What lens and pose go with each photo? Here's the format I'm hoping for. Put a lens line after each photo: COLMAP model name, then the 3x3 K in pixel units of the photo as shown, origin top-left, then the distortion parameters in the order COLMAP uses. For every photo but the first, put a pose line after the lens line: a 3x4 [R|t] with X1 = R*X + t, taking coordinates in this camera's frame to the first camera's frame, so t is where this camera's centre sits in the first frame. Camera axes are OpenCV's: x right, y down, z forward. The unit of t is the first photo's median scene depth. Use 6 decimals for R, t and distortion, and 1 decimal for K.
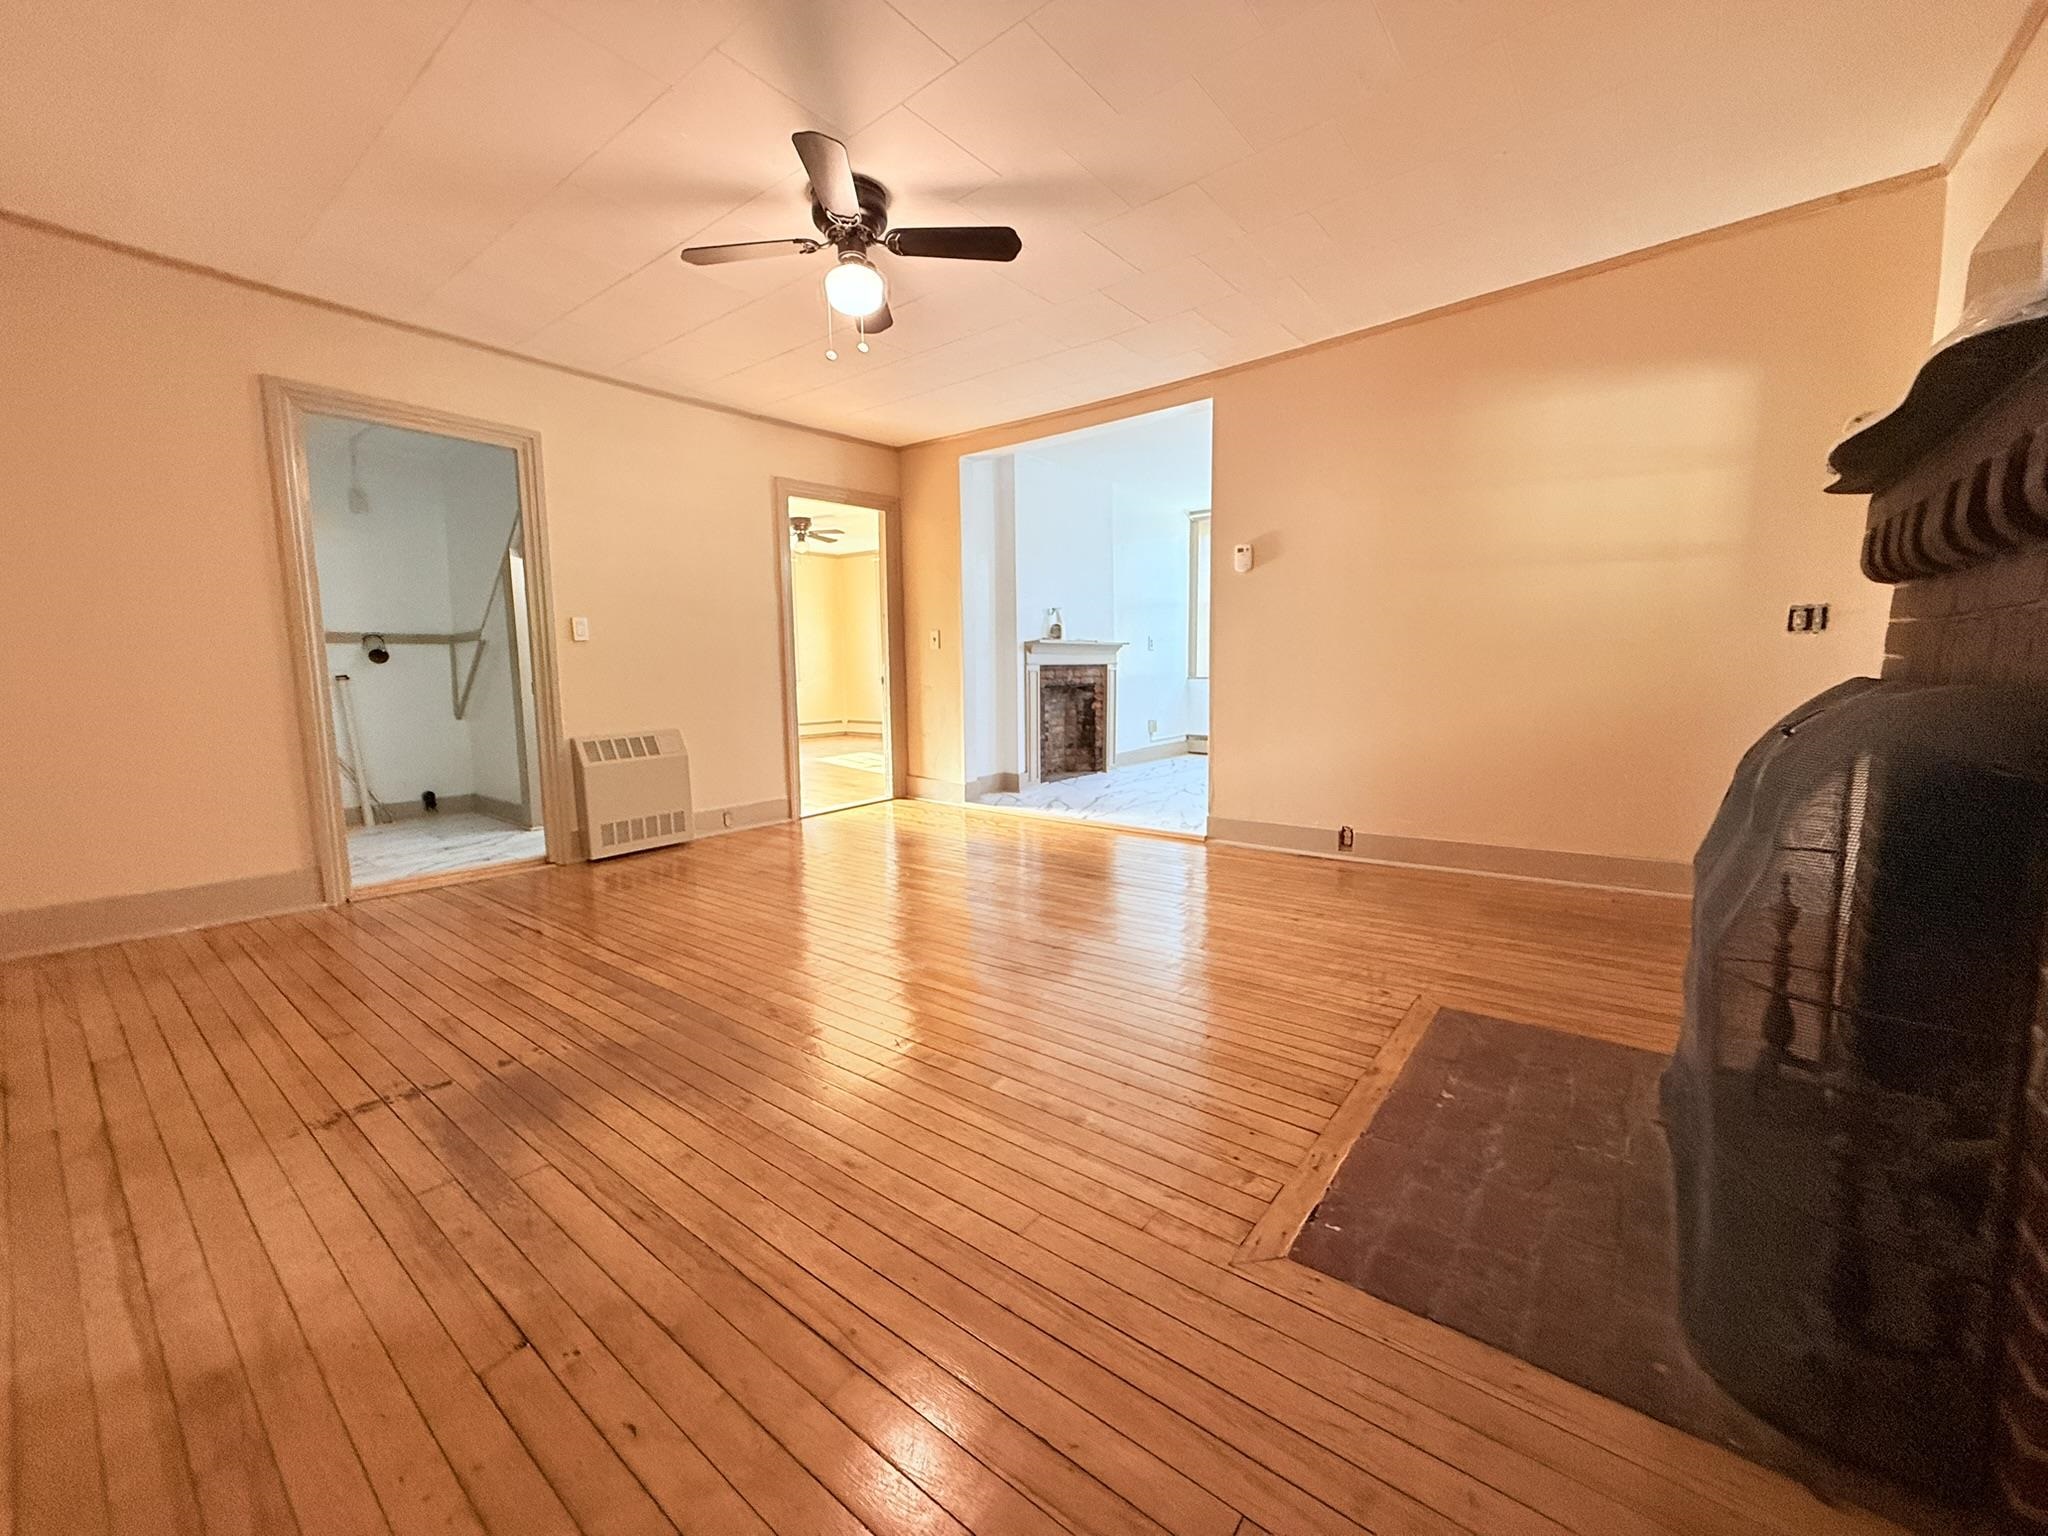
lens RADIAL K [[812.7, 0, 1019.7], [0, 812.7, 773.0], [0, 0, 1]] dist [-0.000519, -0.000595]
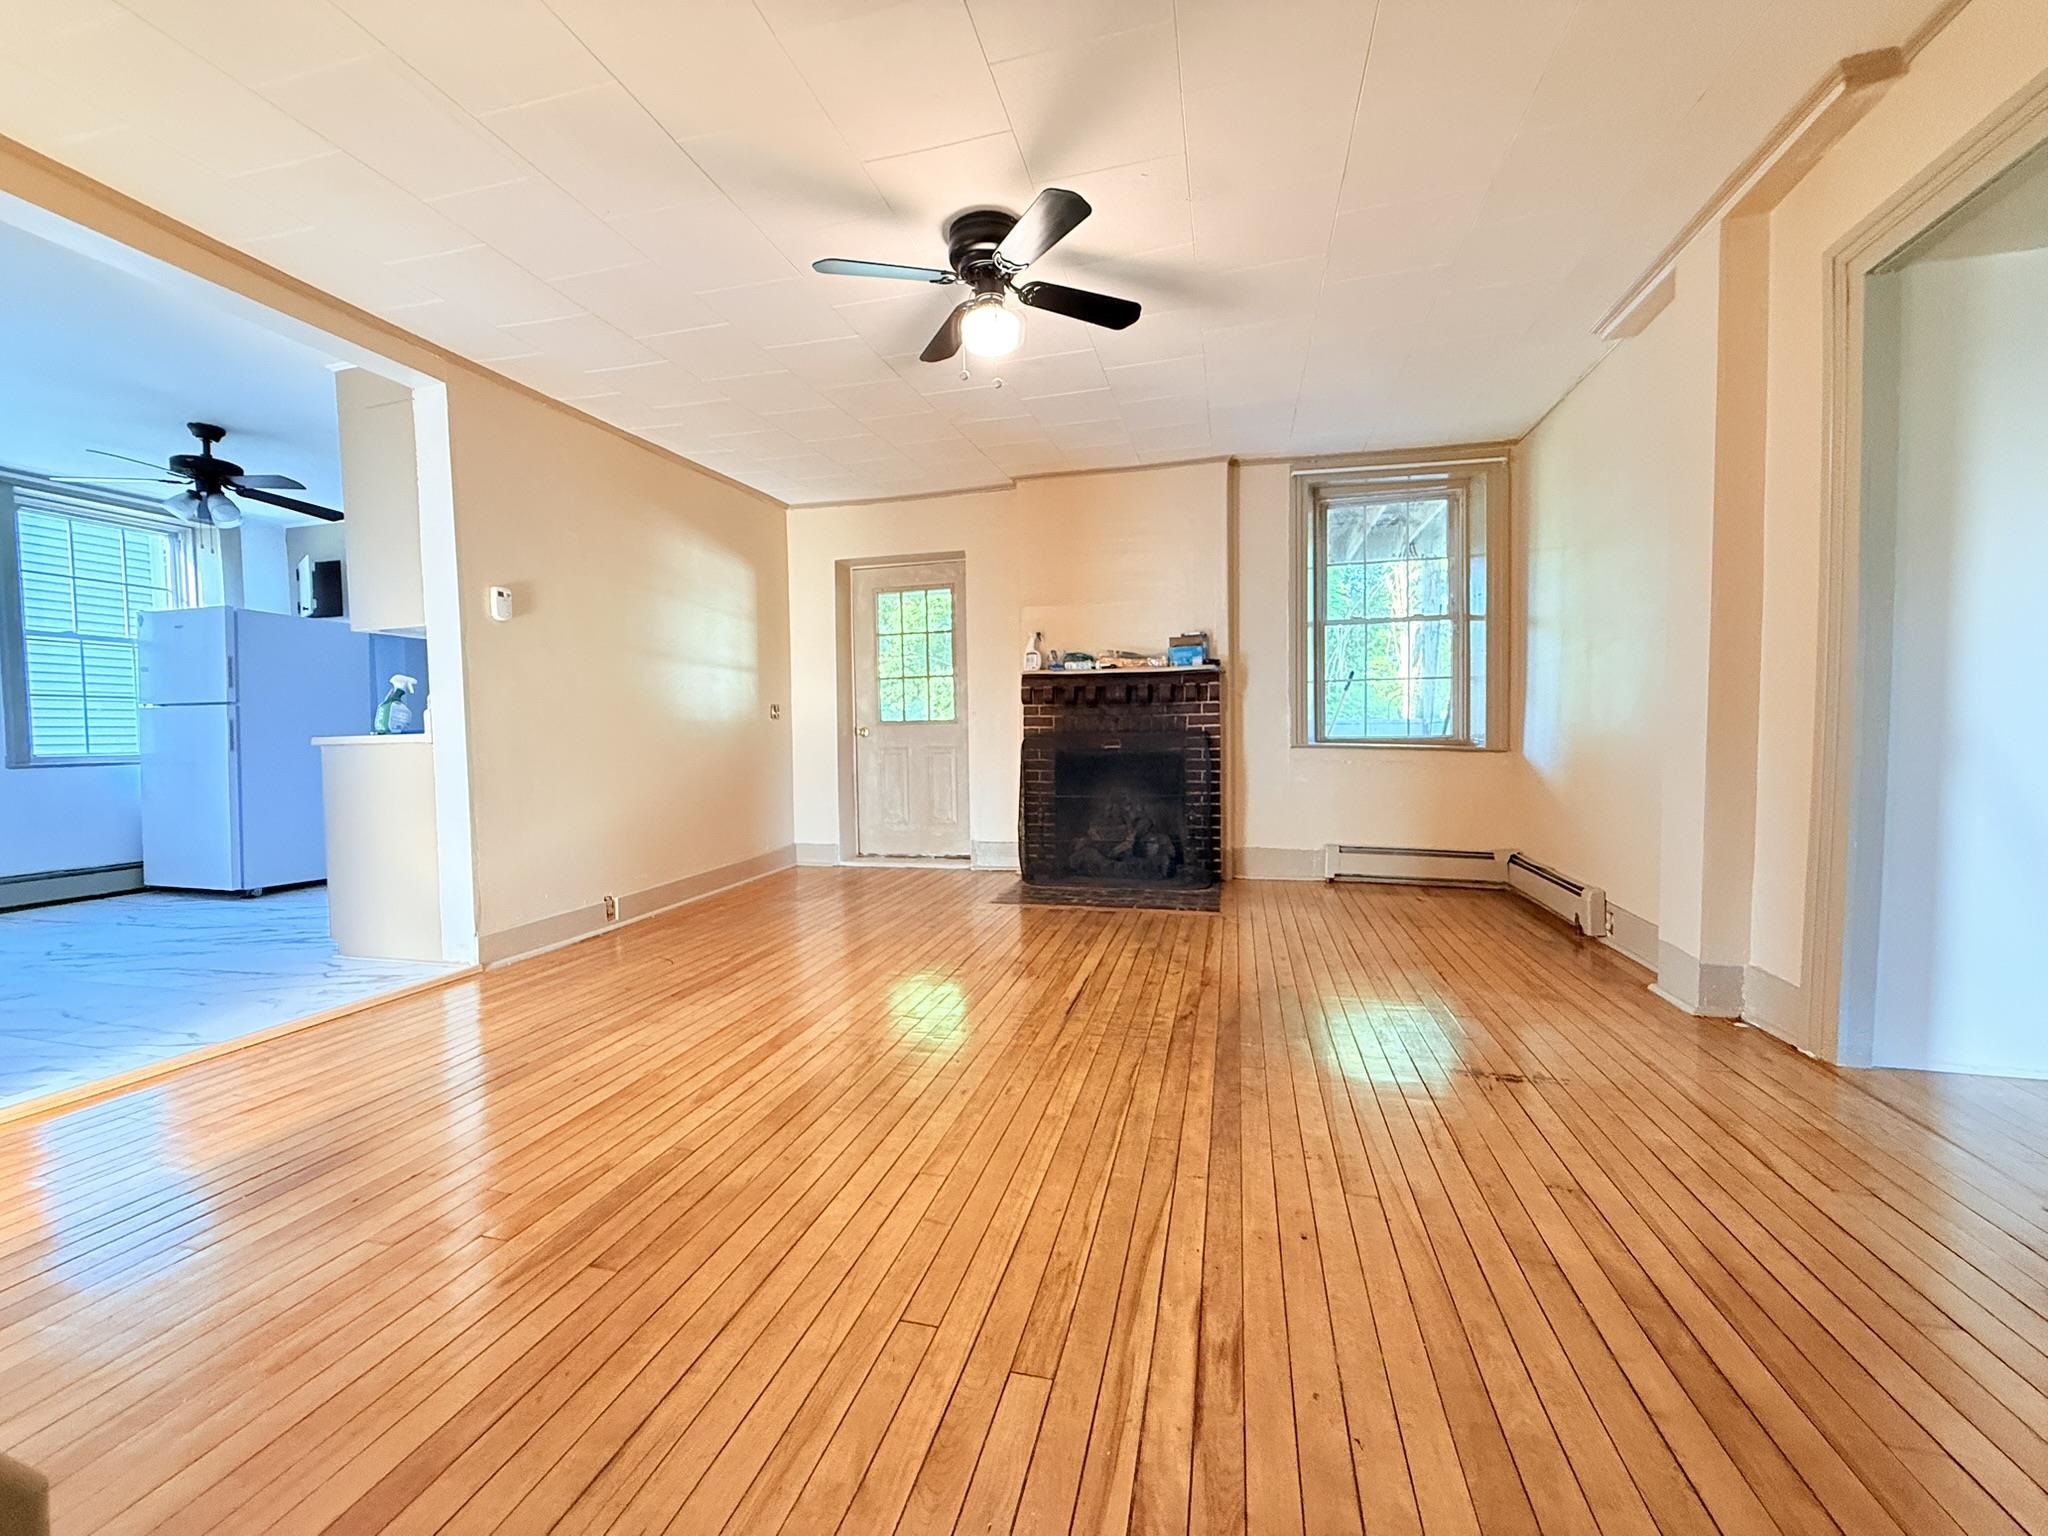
lens RADIAL K [[812.7, 0, 1021.7], [0, 812.7, 767.5], [0, 0, 1]] dist [-0.000519, -0.000595]
pose [[-0.400048, -0.019382, 0.916289, -1.402999], [0.137976, 0.987108, 0.081120, -0.199118], [-0.906049, 0.158878, -0.392216, 1.798411]]
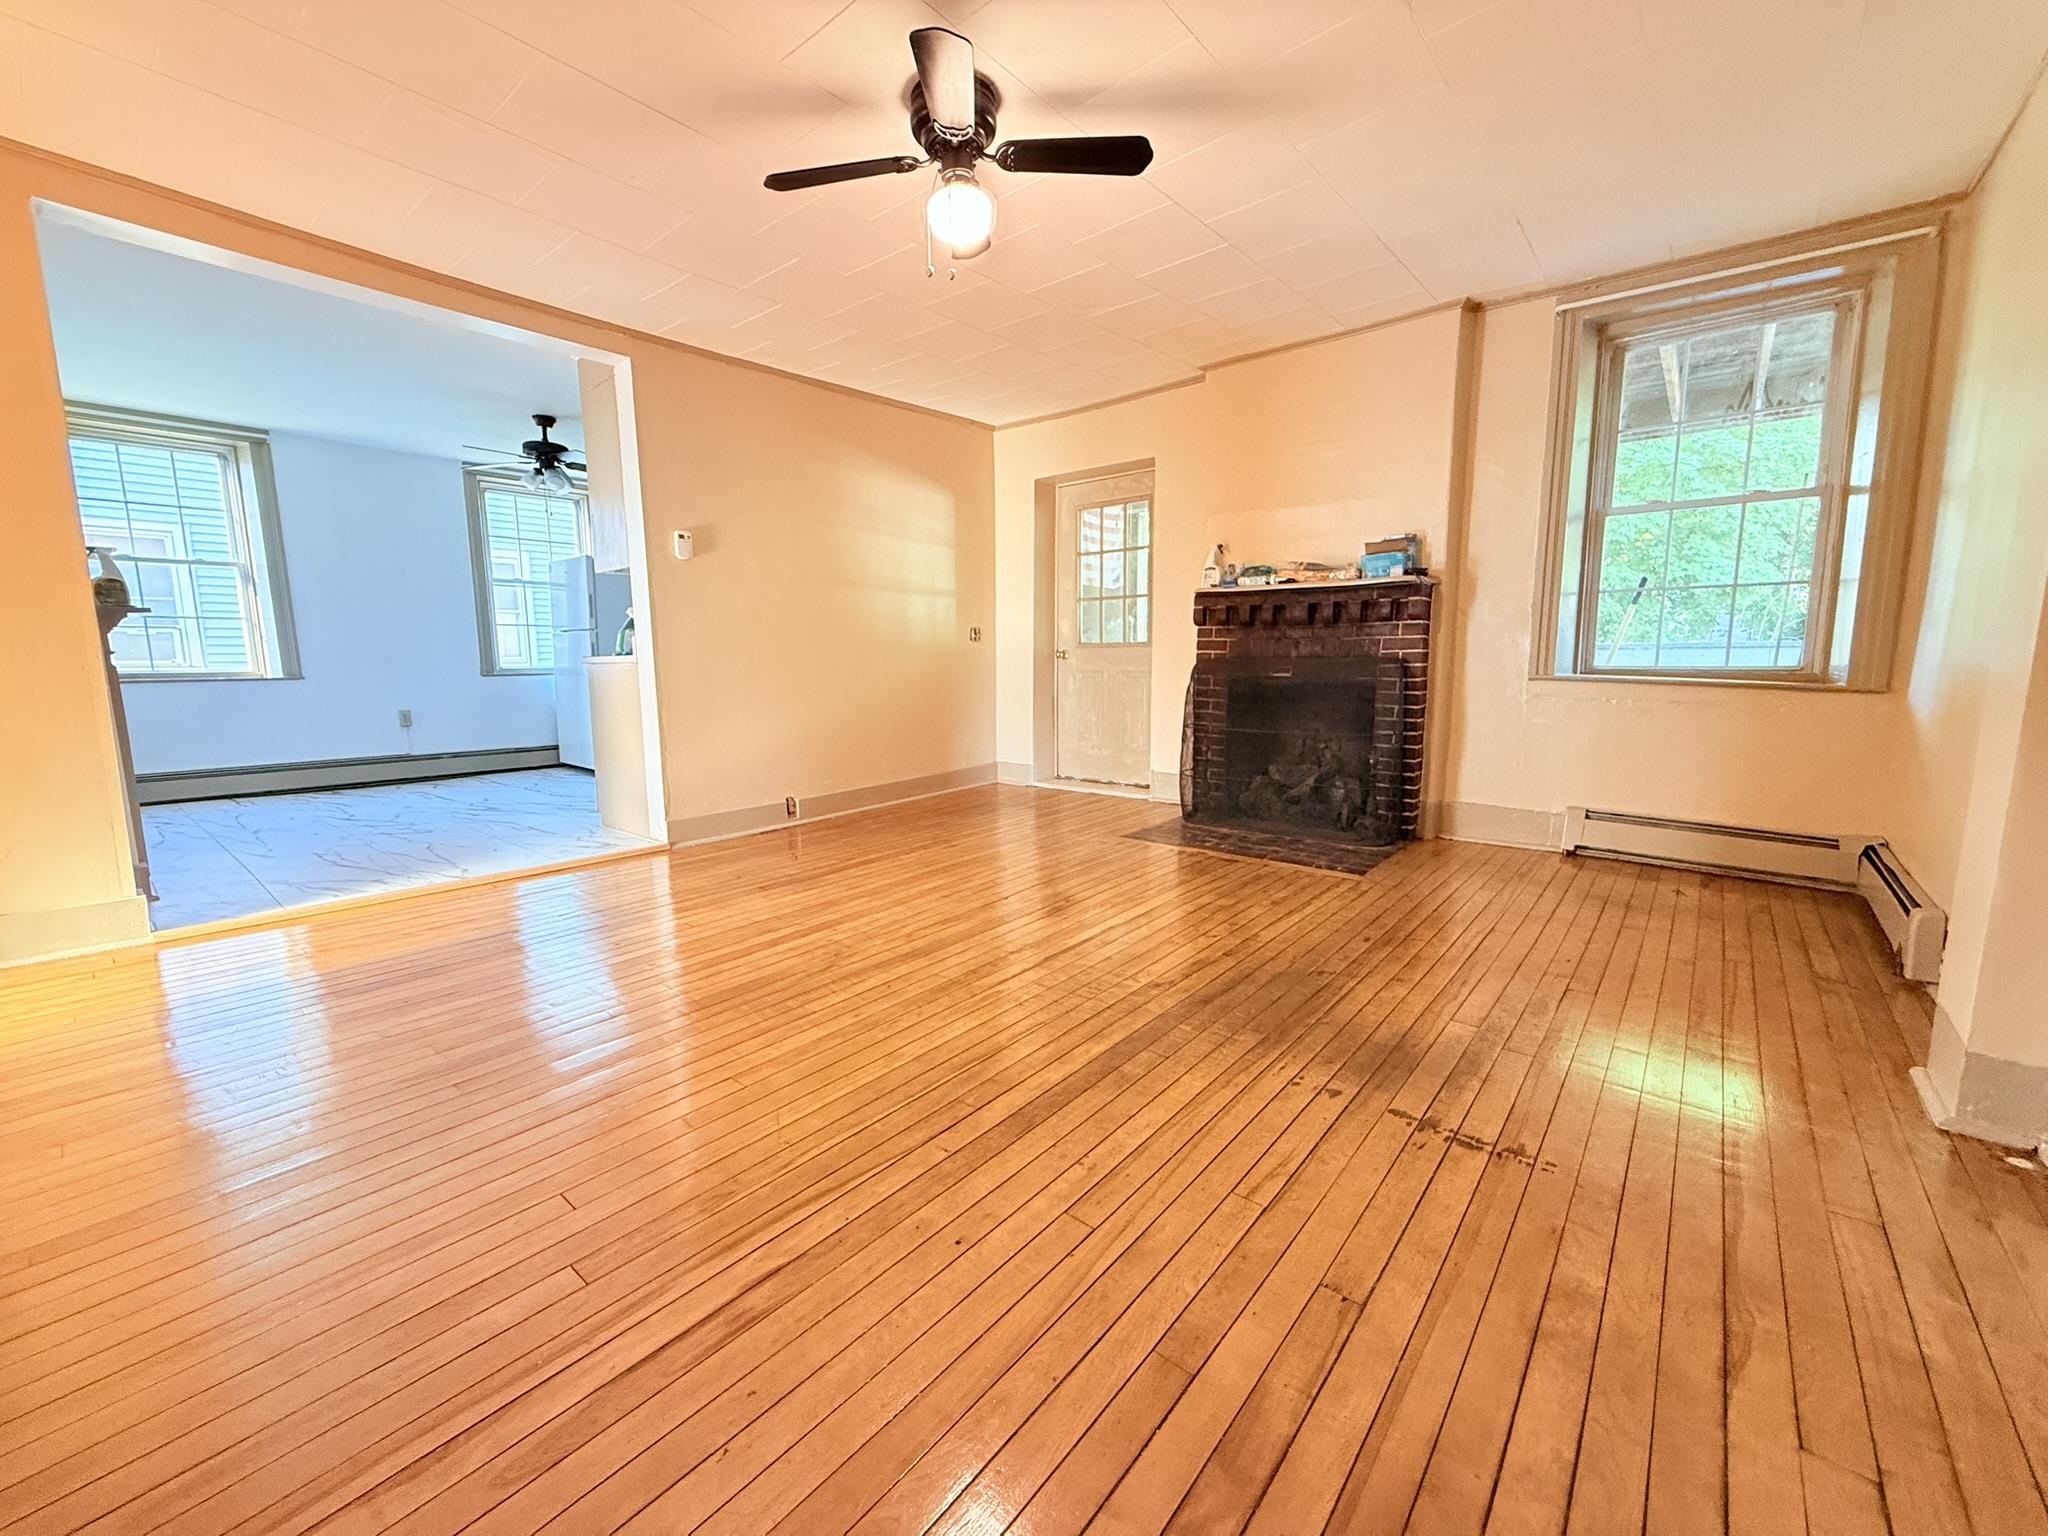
lens RADIAL K [[812.7, 0, 1017.4], [0, 812.7, 769.2], [0, 0, 1]] dist [-0.000519, -0.000595]
pose [[0.032941, -0.124411, 0.991684, -1.440269], [0.135469, 0.983621, 0.118899, -0.131727], [-0.990234, 0.130426, 0.049256, 1.225320]]
